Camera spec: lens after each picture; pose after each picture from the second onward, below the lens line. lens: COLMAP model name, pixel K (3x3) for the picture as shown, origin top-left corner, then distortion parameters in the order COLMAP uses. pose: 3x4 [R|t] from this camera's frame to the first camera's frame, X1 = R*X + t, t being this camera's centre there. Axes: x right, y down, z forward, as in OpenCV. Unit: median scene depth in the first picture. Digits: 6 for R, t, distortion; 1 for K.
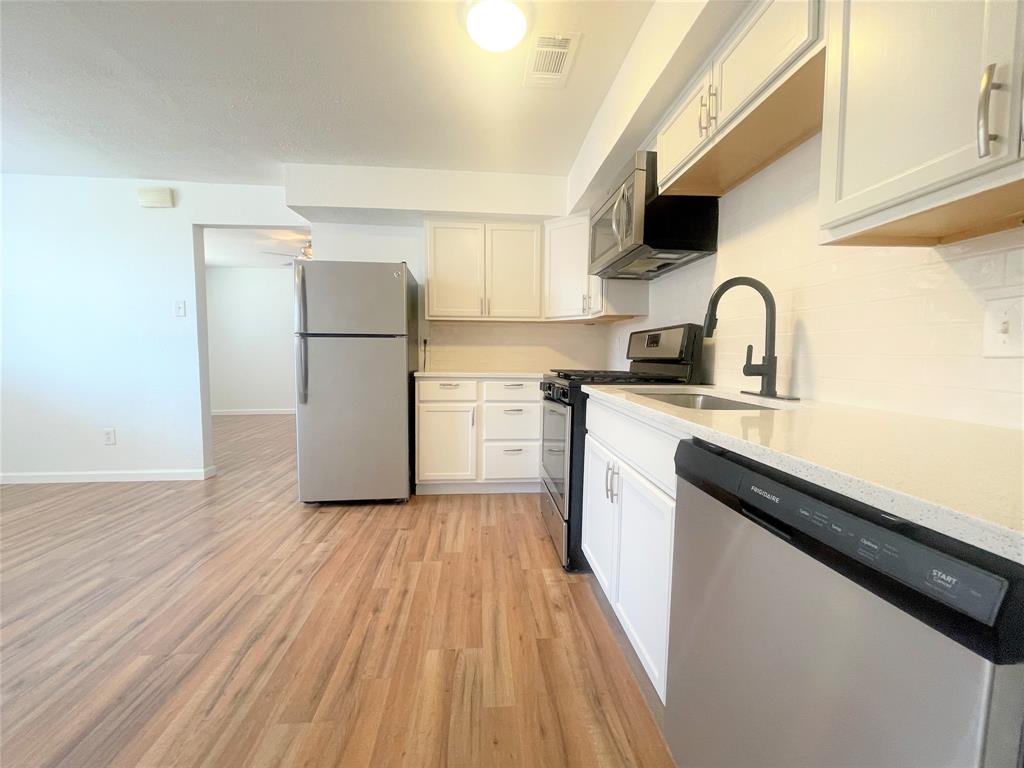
lens RADIAL K [[417.4, 0, 515.3], [0, 417.4, 379.0], [0, 0, 1]] dist [-0.001717, -0.000777]
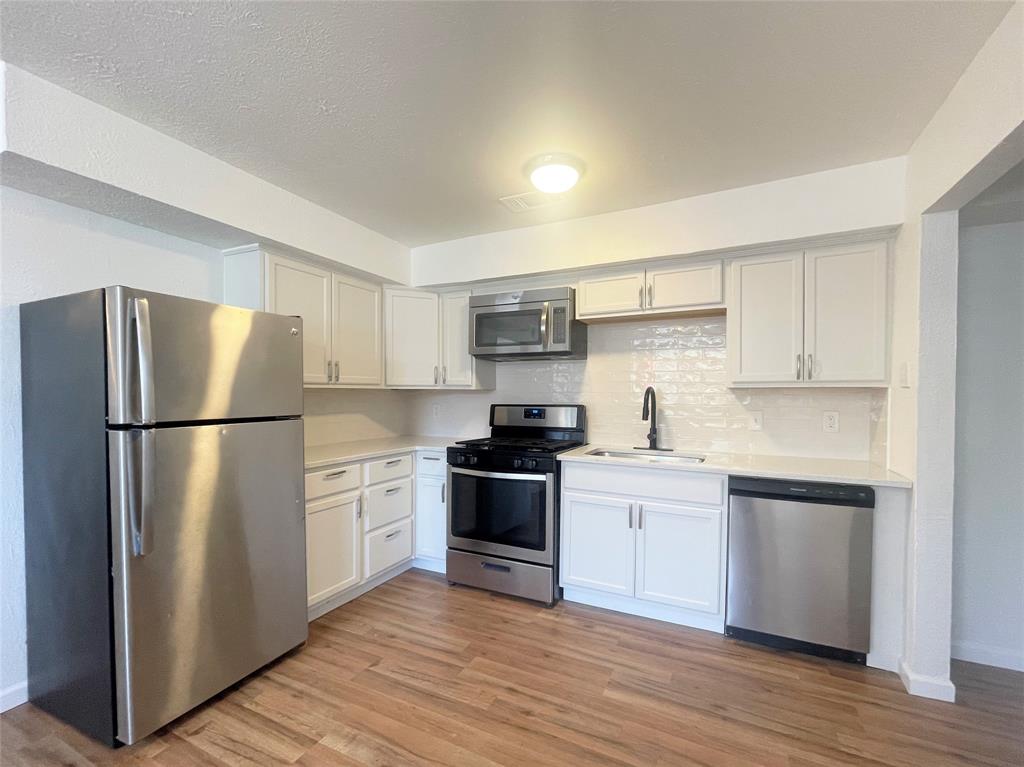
lens RADIAL K [[417.4, 0, 553.5], [0, 417.4, 401.1], [0, 0, 1]] dist [-0.001717, -0.000777]
pose [[0.487341, -0.013276, 0.873111, -0.725923], [0.052626, 0.998513, -0.014191, -0.100471], [-0.871624, 0.052864, 0.487315, 0.274046]]
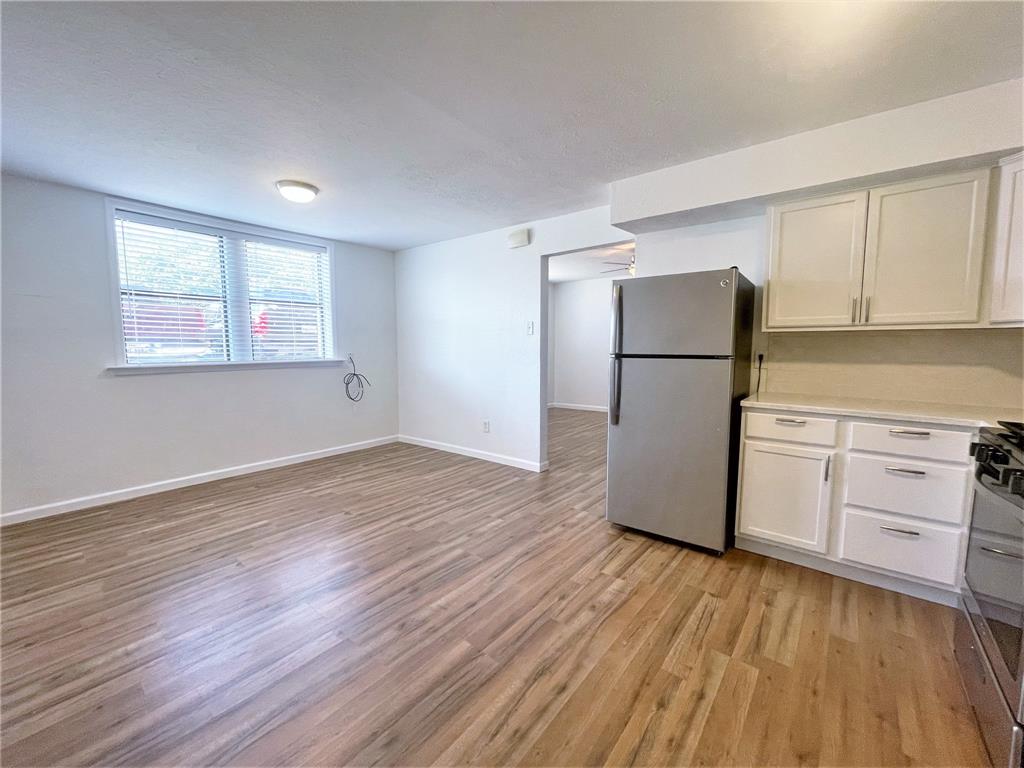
lens RADIAL K [[417.4, 0, 506.8], [0, 417.4, 380.0], [0, 0, 1]] dist [-0.001717, -0.000777]
pose [[0.713542, 0.053574, -0.698562, -0.002140], [-0.039241, 0.998563, 0.036499, -0.075284], [0.699513, 0.001369, 0.714618, 0.112615]]
